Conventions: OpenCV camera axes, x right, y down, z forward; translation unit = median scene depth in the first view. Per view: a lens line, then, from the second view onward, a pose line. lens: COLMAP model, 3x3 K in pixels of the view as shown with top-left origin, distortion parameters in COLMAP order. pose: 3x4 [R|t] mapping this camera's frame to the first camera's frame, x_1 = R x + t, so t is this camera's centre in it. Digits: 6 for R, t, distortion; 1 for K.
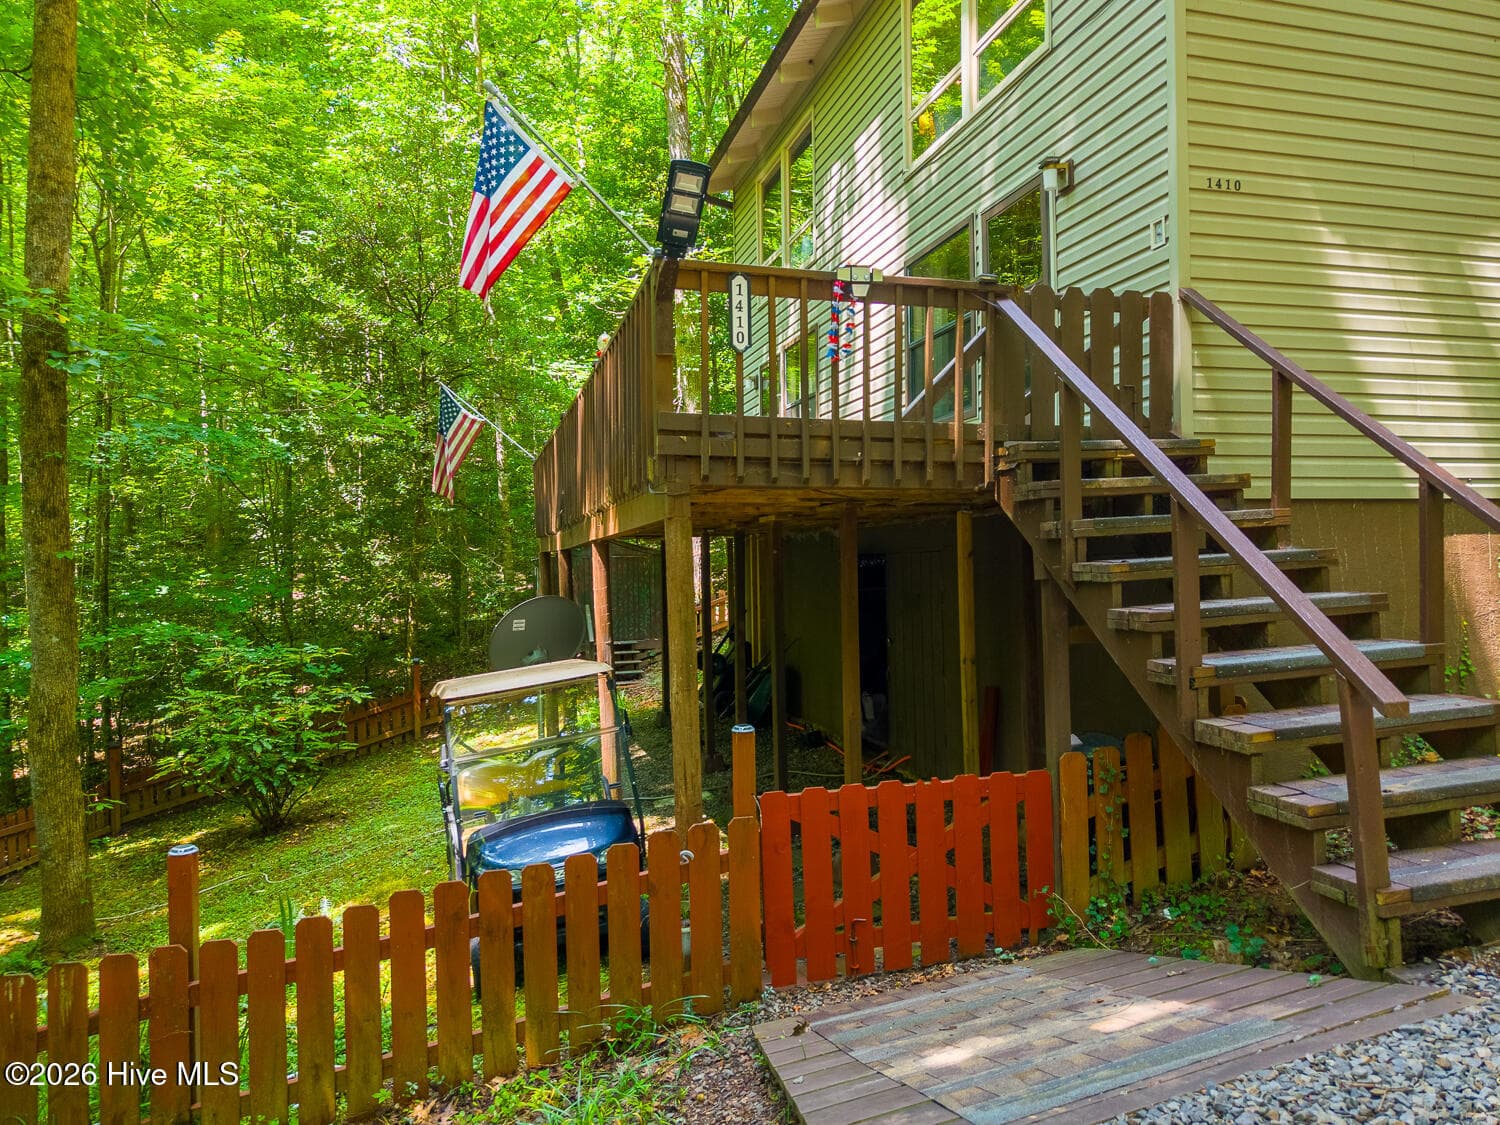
lens RADIAL K [[1006.3, 0, 746.6], [0, 1006.3, 565.2], [0, 0, 1]] dist [0.039943, -0.034860]
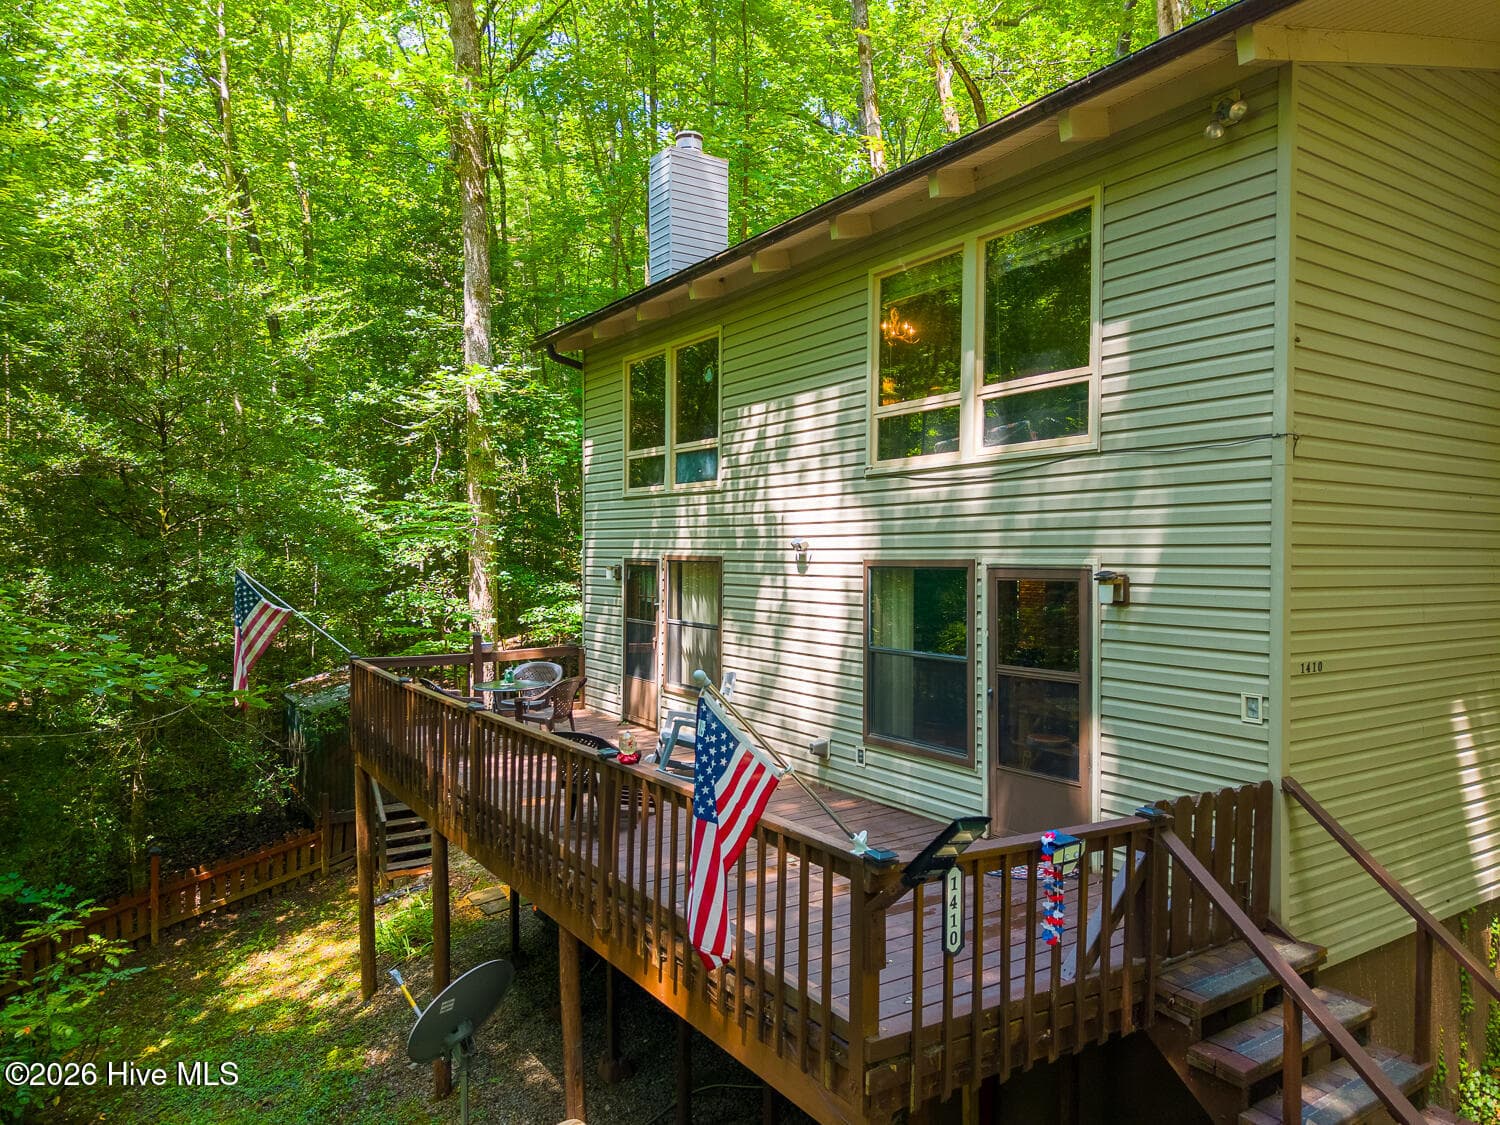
lens RADIAL K [[1006.3, 0, 746.6], [0, 1006.3, 565.2], [0, 0, 1]] dist [0.039943, -0.034860]
pose [[0.952235, 0.020036, 0.304708, -0.385189], [-0.021640, 0.999764, 0.001888, -0.471193], [-0.304598, -0.008392, 0.952444, 0.206423]]
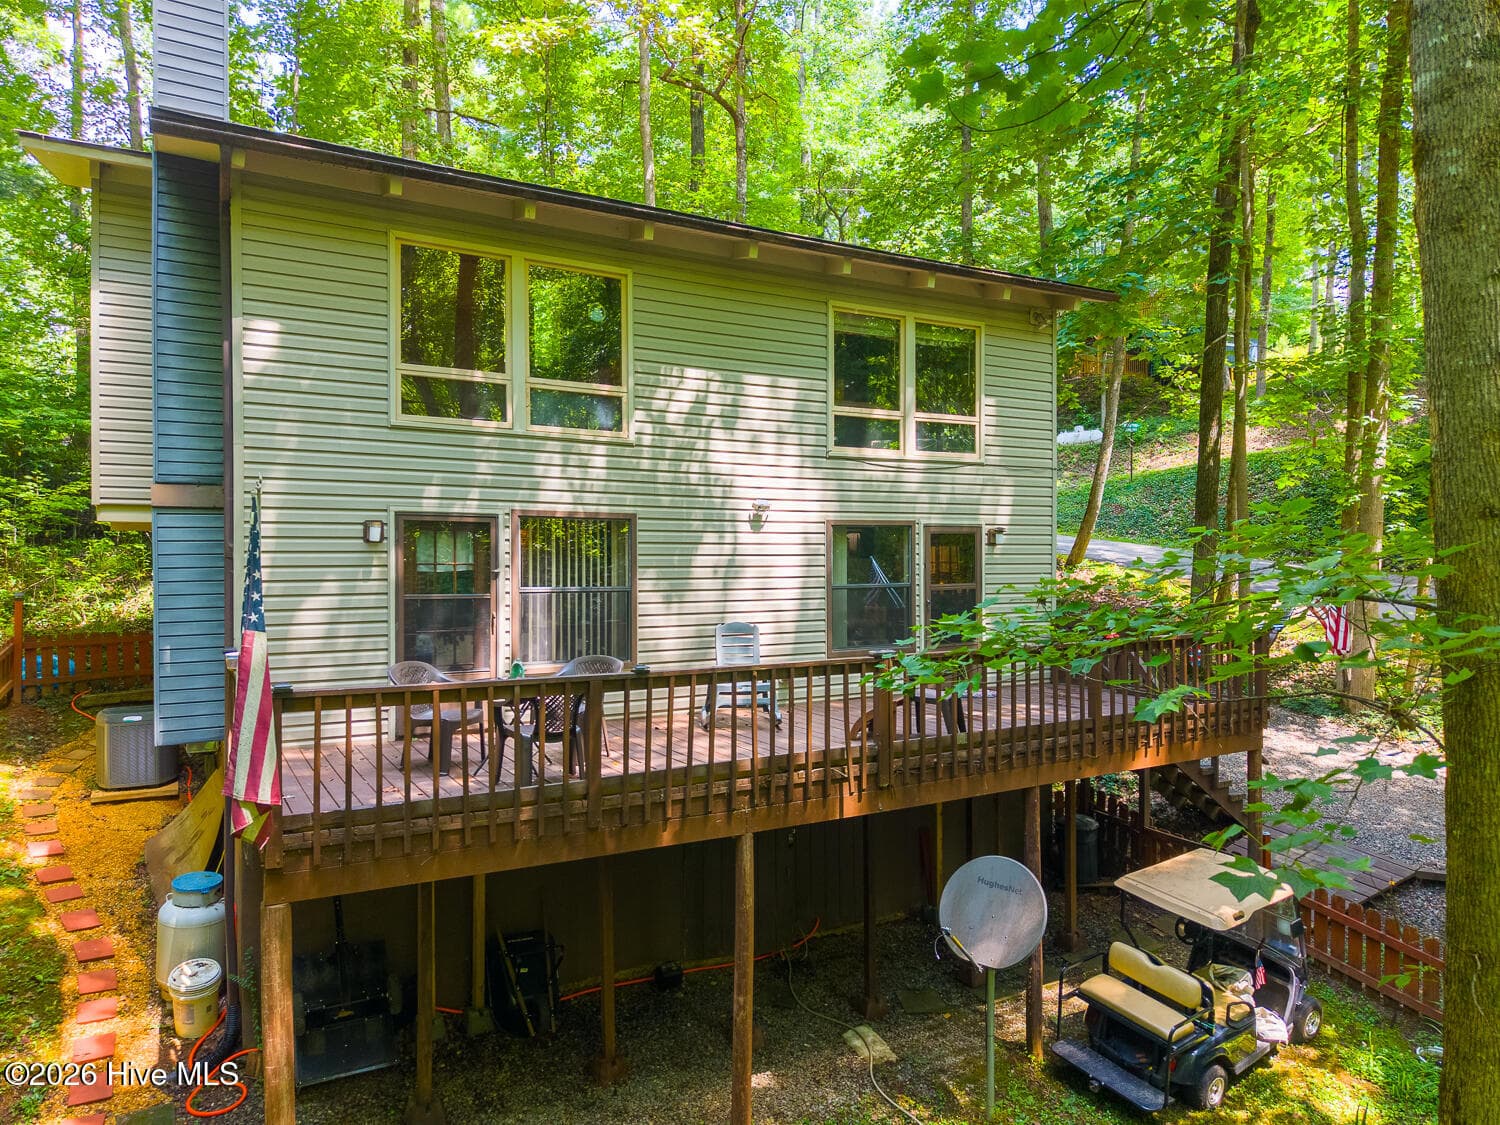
lens RADIAL K [[1006.3, 0, 746.6], [0, 1006.3, 565.2], [0, 0, 1]] dist [0.039943, -0.034860]
pose [[-0.253209, 0.010343, 0.967356, -1.648640], [0.007262, 0.999935, -0.008790, -0.372974], [-0.967384, 0.004799, -0.253268, 2.268070]]
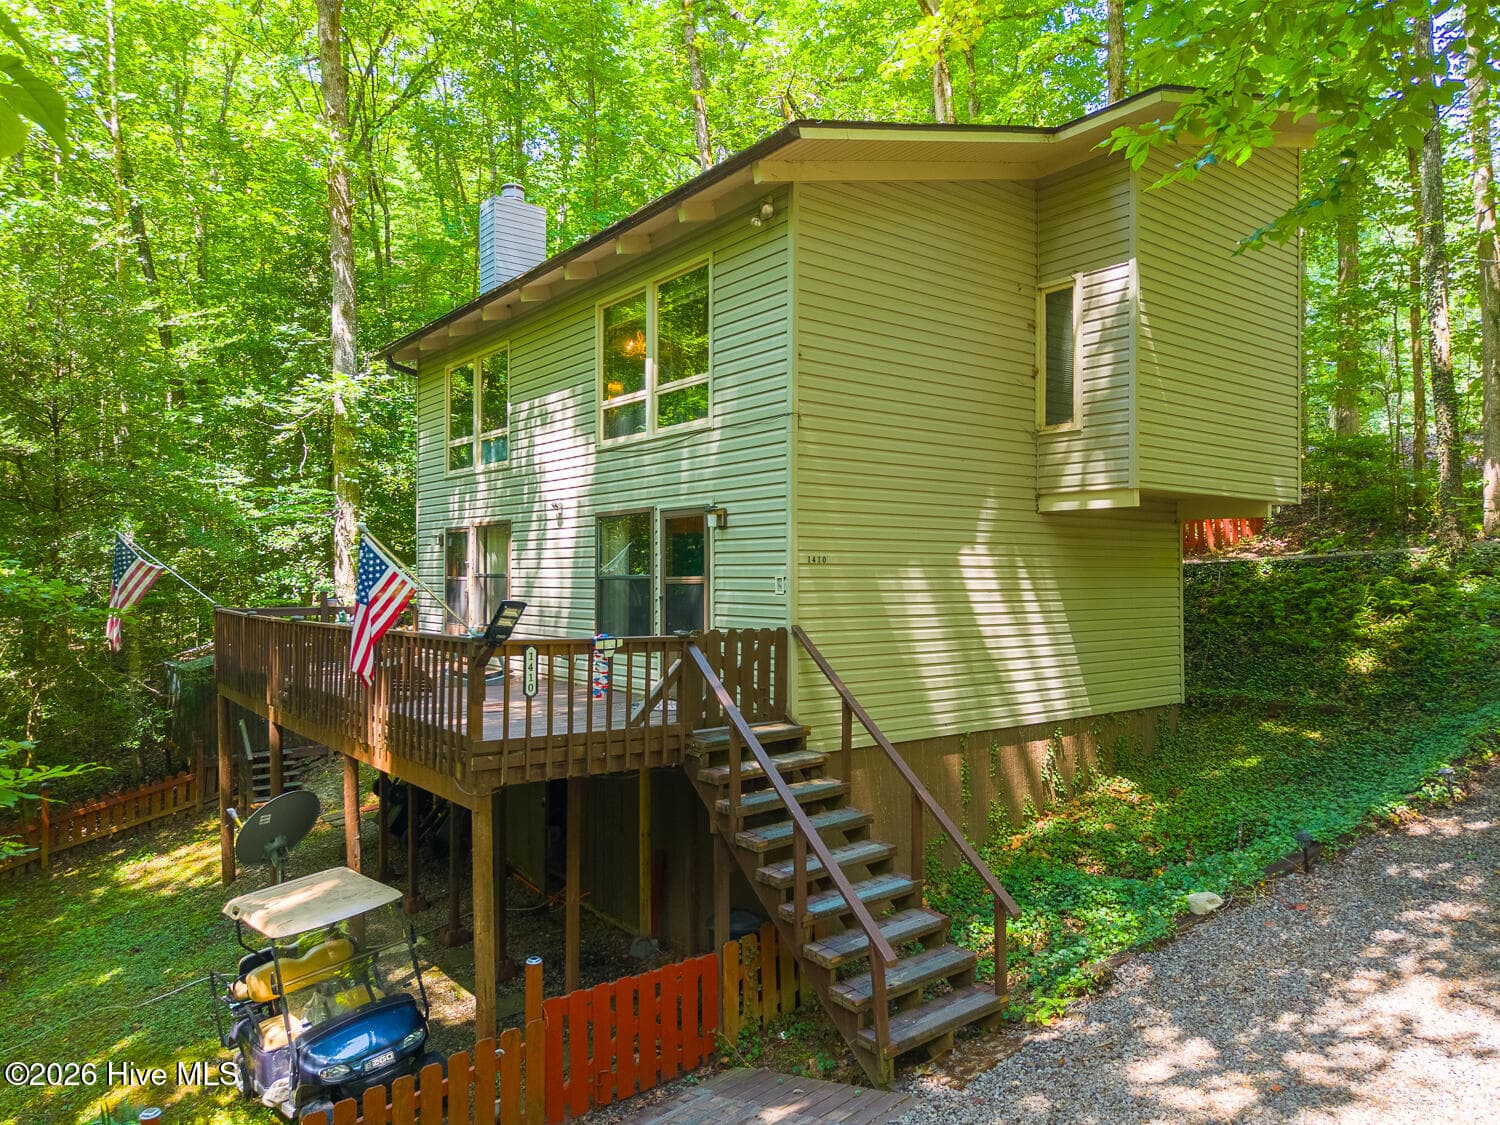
lens RADIAL K [[1006.3, 0, 746.6], [0, 1006.3, 565.2], [0, 0, 1]] dist [0.039943, -0.034860]
pose [[0.926400, 0.022746, 0.375853, -0.240777], [-0.016506, 0.999667, -0.019814, -0.334238], [-0.376179, 0.012151, 0.926467, -0.450837]]
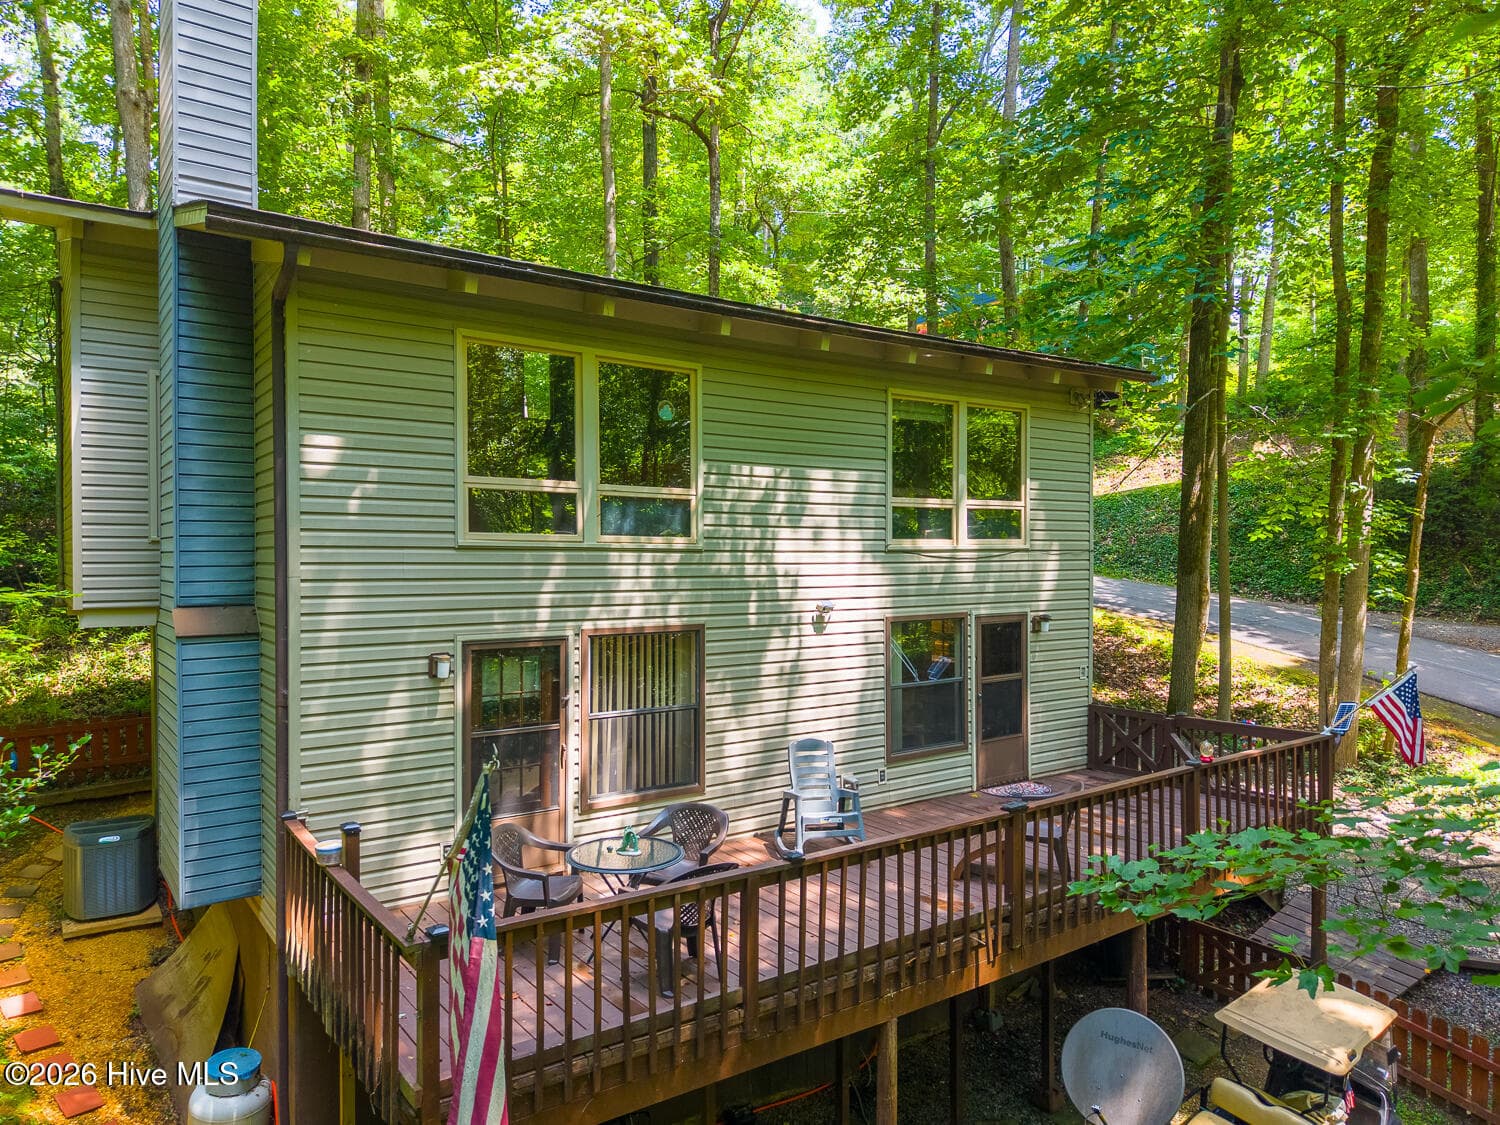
lens RADIAL K [[1006.3, 0, 746.6], [0, 1006.3, 565.2], [0, 0, 1]] dist [0.039943, -0.034860]
pose [[-0.350483, 0.002595, 0.936566, -1.449416], [0.006308, 0.999980, -0.000410, -0.579750], [-0.936548, 0.005764, -0.350492, 2.523035]]
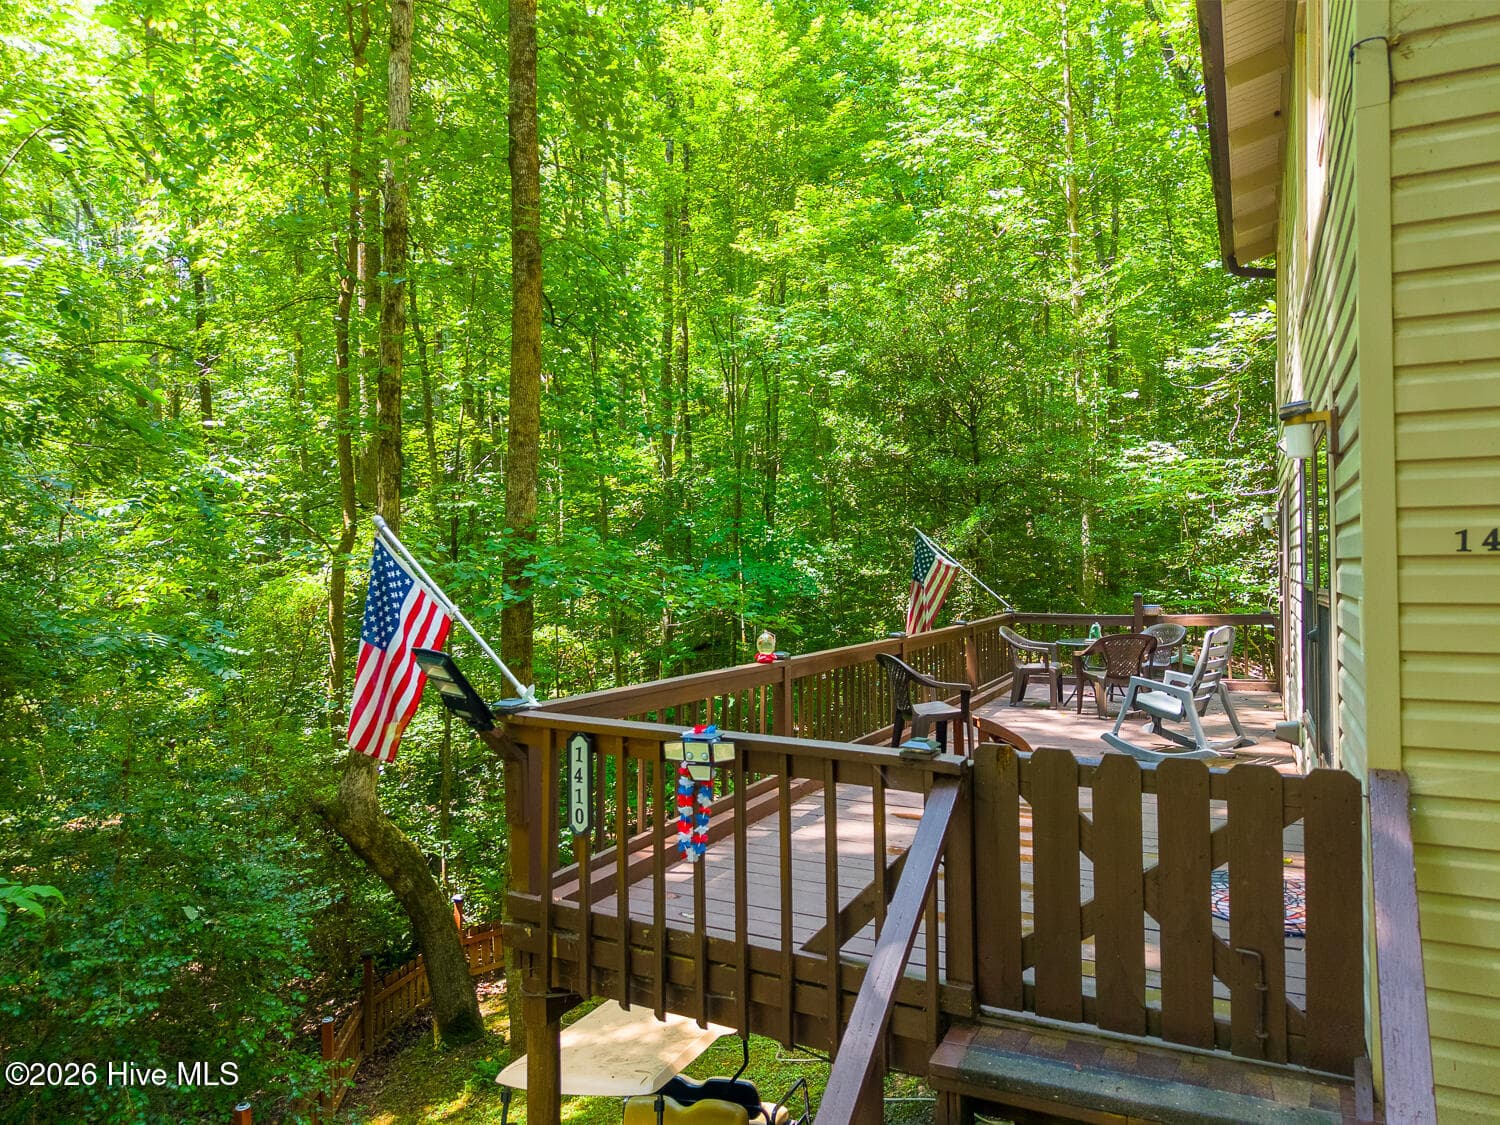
lens RADIAL K [[1006.3, 0, 746.6], [0, 1006.3, 565.2], [0, 0, 1]] dist [0.039943, -0.034860]
pose [[0.744755, 0.008737, -0.667281, 0.525058], [-0.005321, 0.999960, 0.007154, -0.369302], [0.667317, -0.001778, 0.744772, 0.444681]]
